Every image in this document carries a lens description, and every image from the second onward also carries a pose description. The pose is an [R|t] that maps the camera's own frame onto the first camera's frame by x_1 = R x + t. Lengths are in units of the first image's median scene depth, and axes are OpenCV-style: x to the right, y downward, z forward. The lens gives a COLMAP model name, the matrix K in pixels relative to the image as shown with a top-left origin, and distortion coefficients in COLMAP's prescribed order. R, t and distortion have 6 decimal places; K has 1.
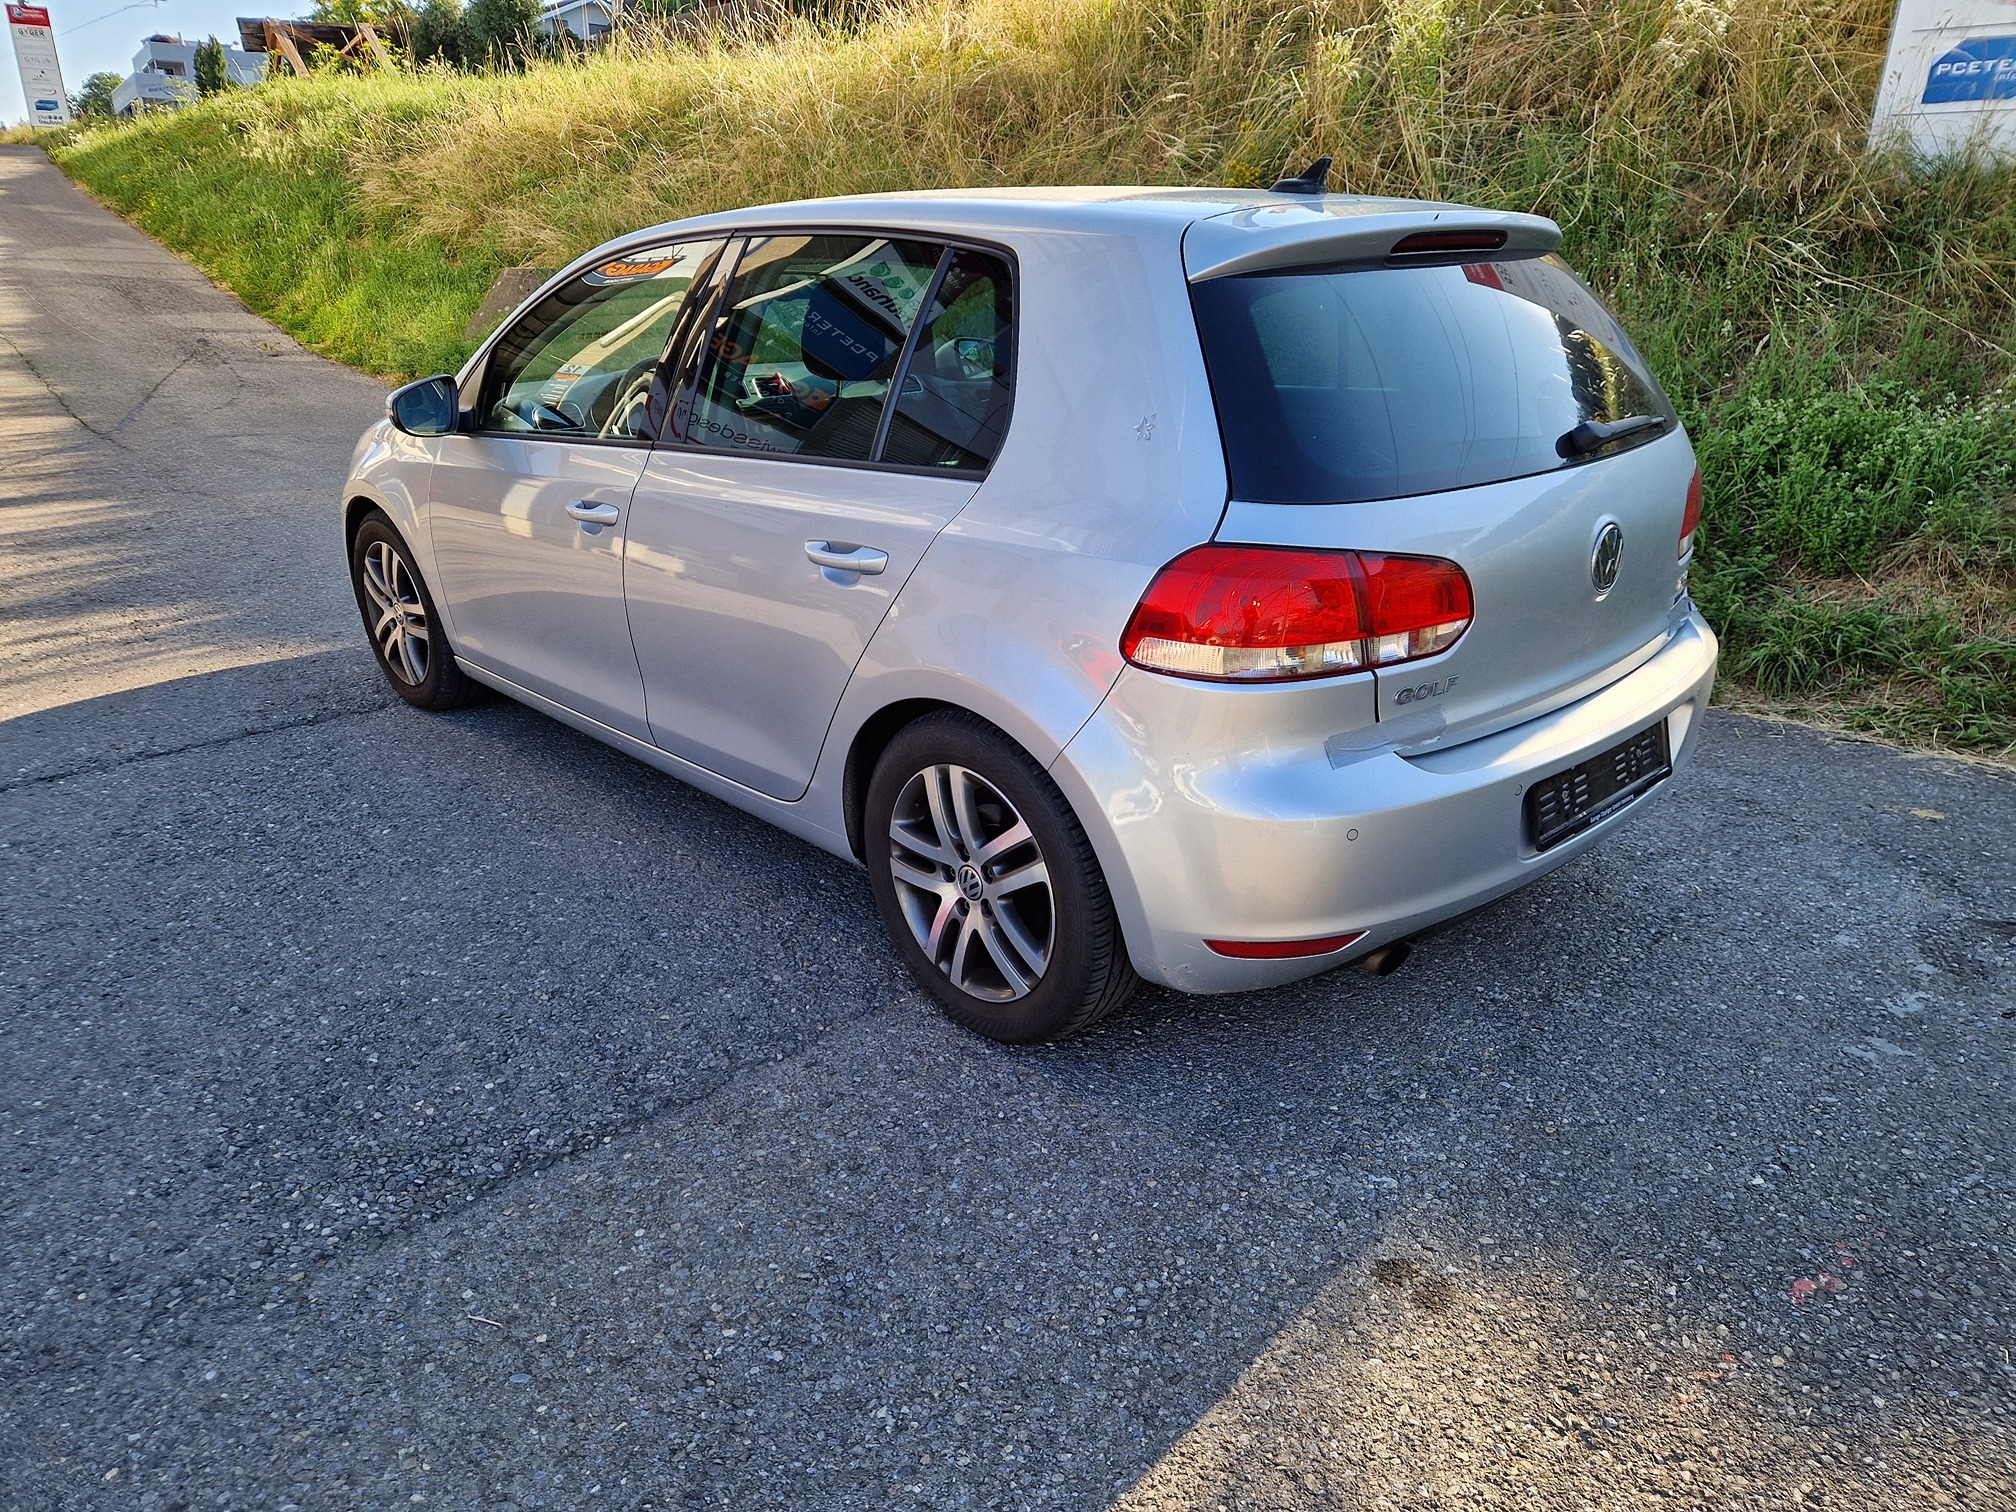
lens RADIAL K [[1341.5, 0, 1004.1], [0, 1341.5, 772.6], [0, 0, 1]] dist [0.083232, -0.076288]
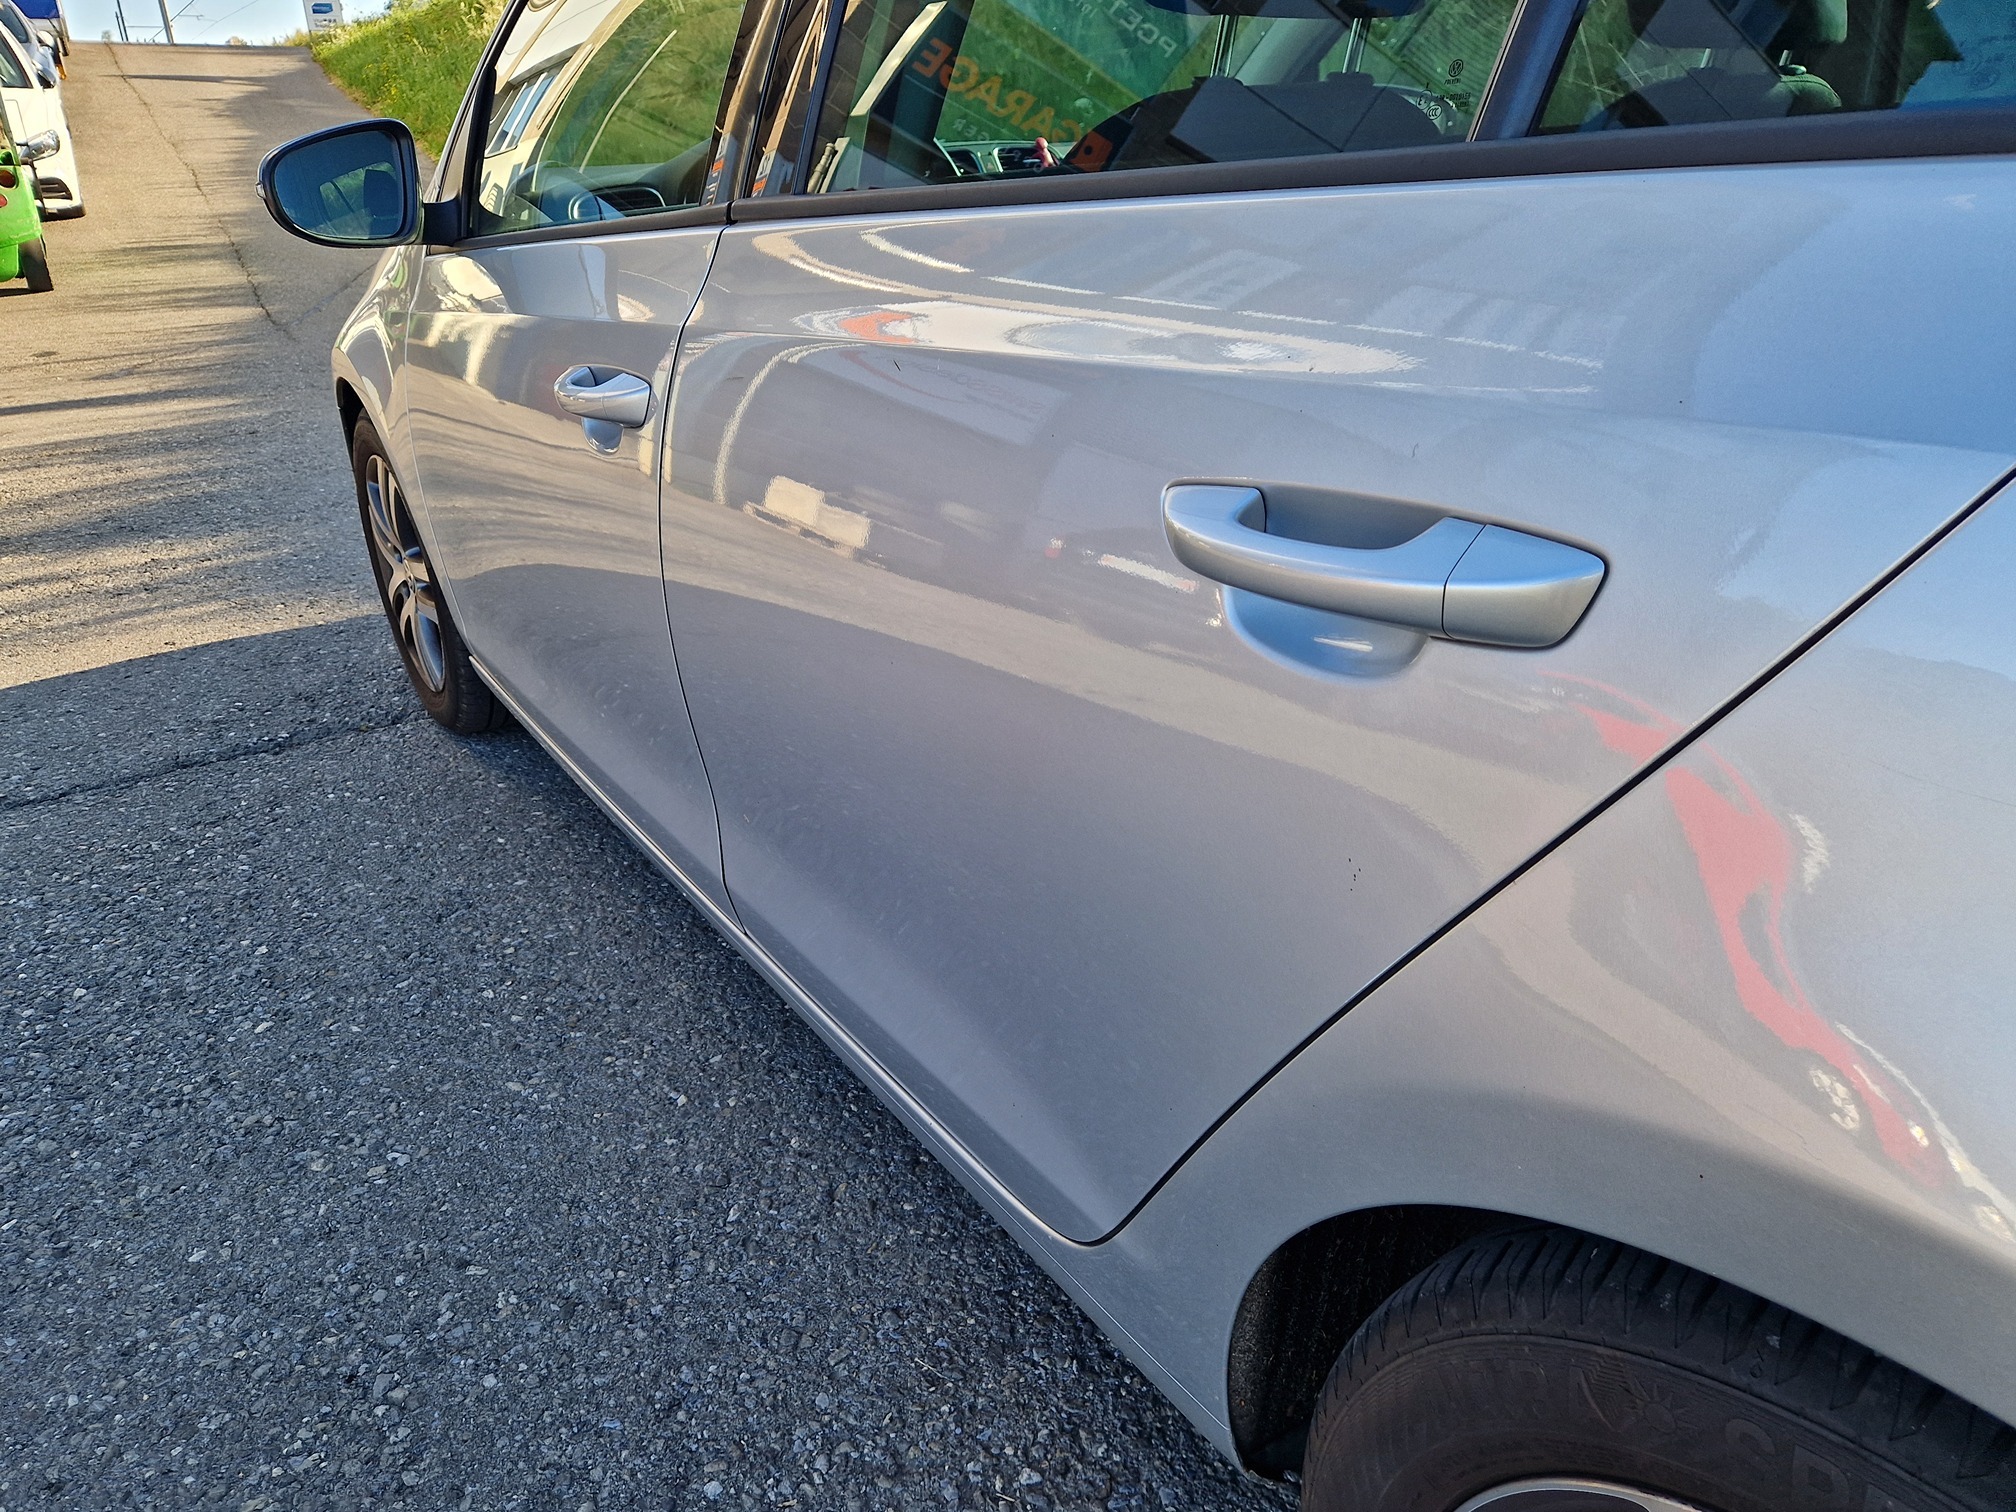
lens RADIAL K [[1339.2, 0, 1003.3], [0, 1339.2, 763.0], [0, 0, 1]] dist [0.035442, -0.035370]
pose [[0.985449, 0.048446, -0.162924, -0.123317], [-0.038692, 0.997293, 0.062520, -0.123427], [0.165512, -0.055307, 0.984656, 0.681807]]
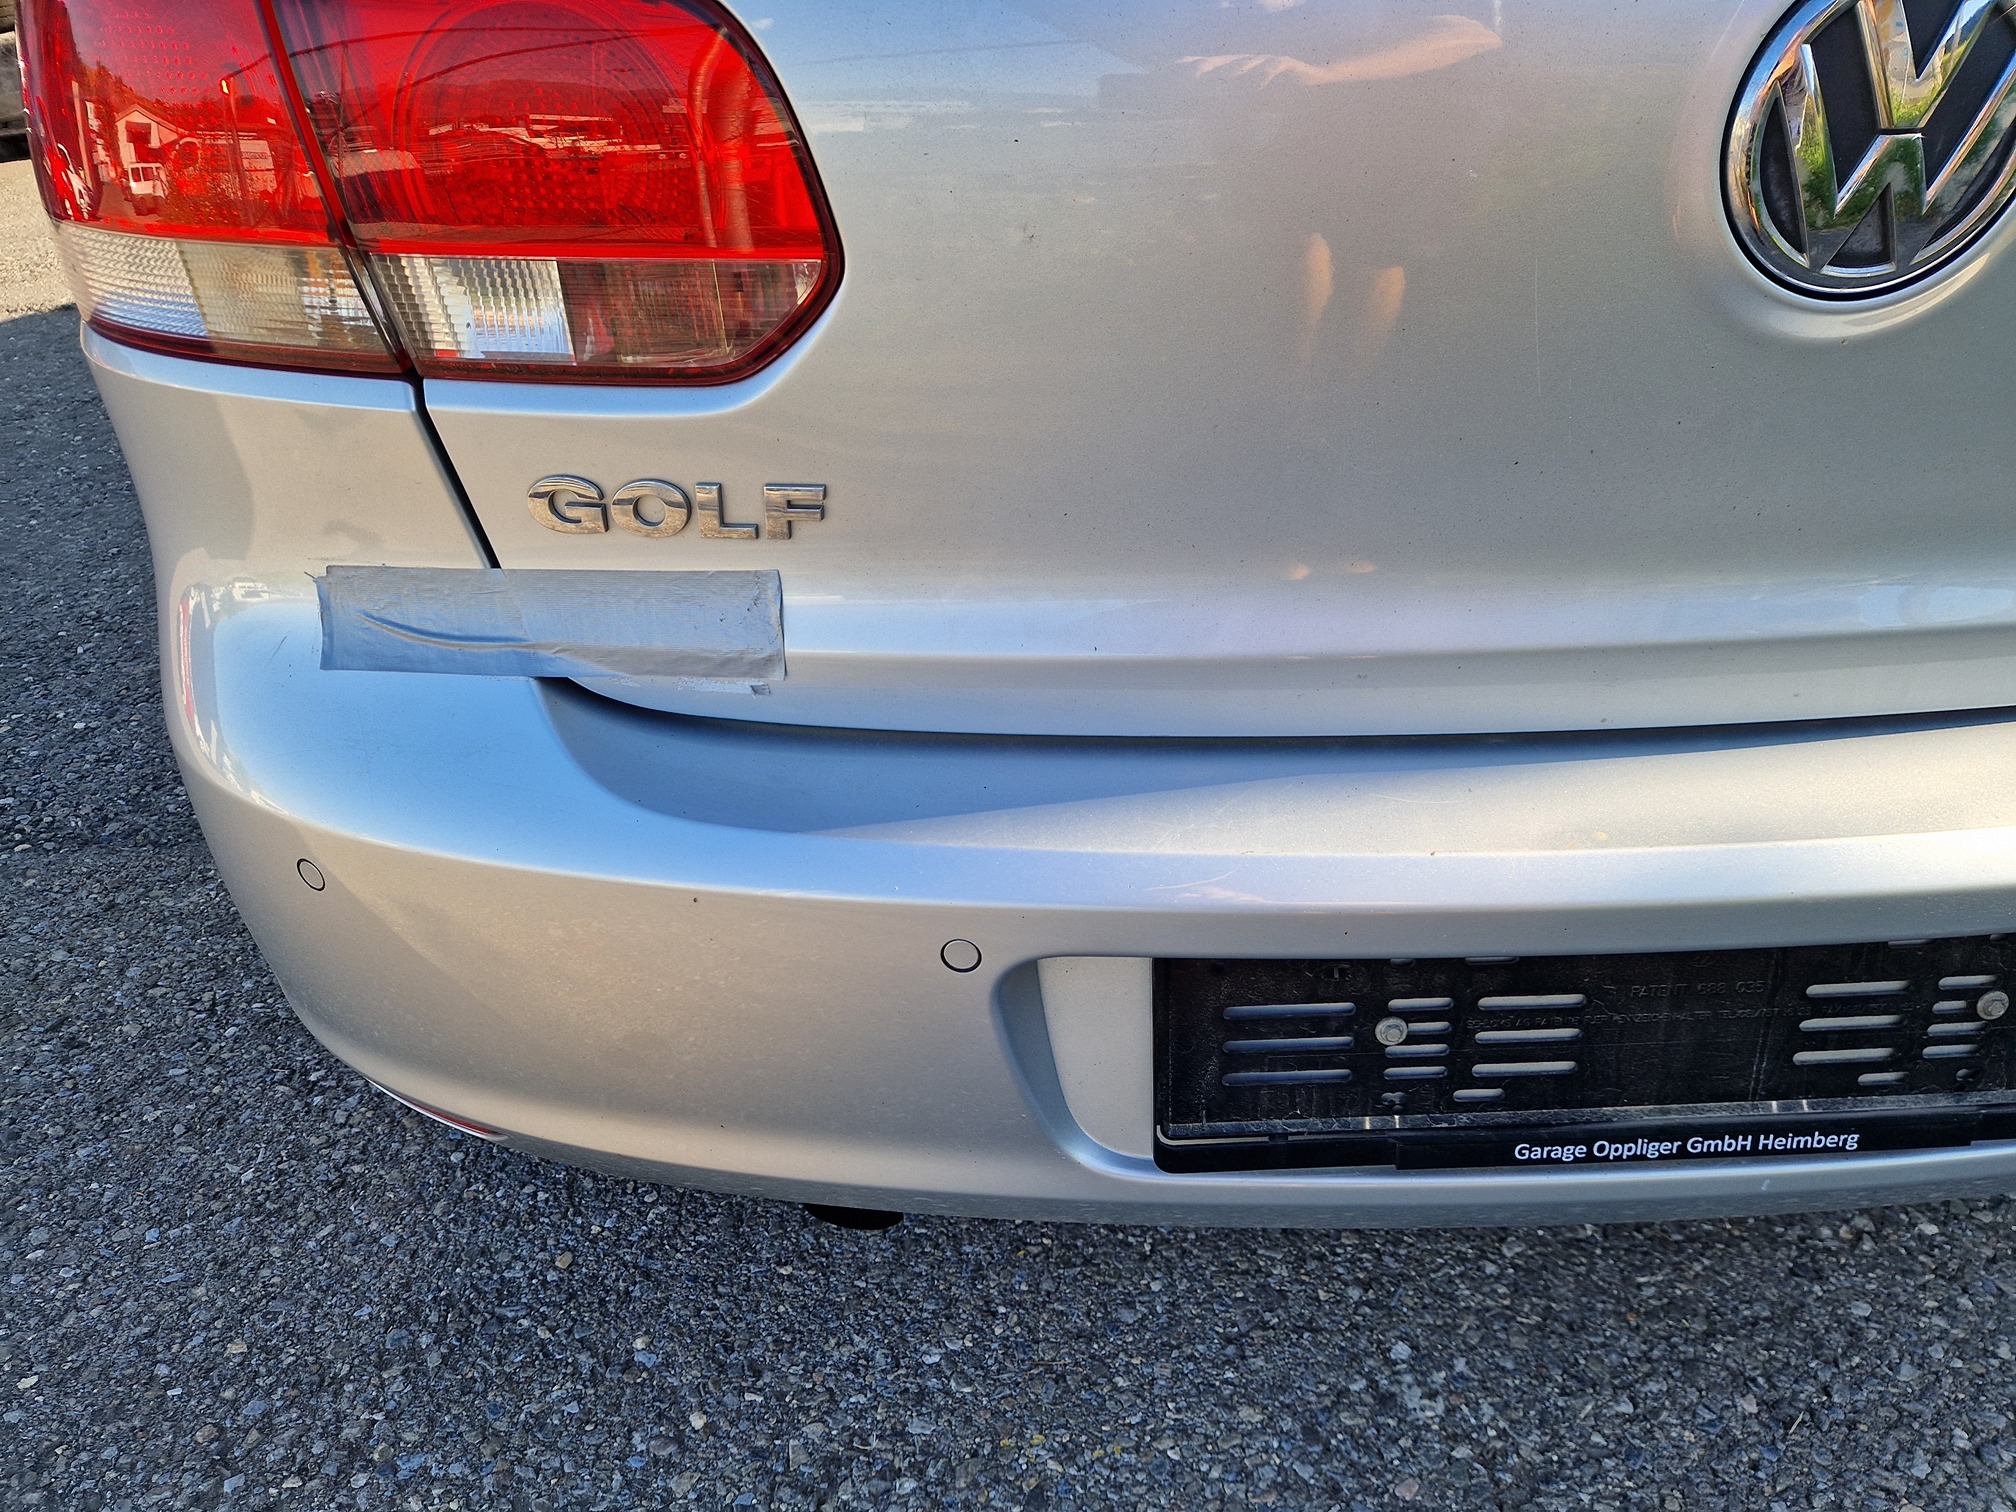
lens RADIAL K [[1341.5, 0, 1004.1], [0, 1341.5, 772.6], [0, 0, 1]] dist [0.083232, -0.076288]
pose [[0.757798, 0.353698, -0.548306, 0.410175], [-0.219084, 0.929472, 0.296789, -0.082970], [0.614609, -0.104781, 0.781842, 0.623228]]
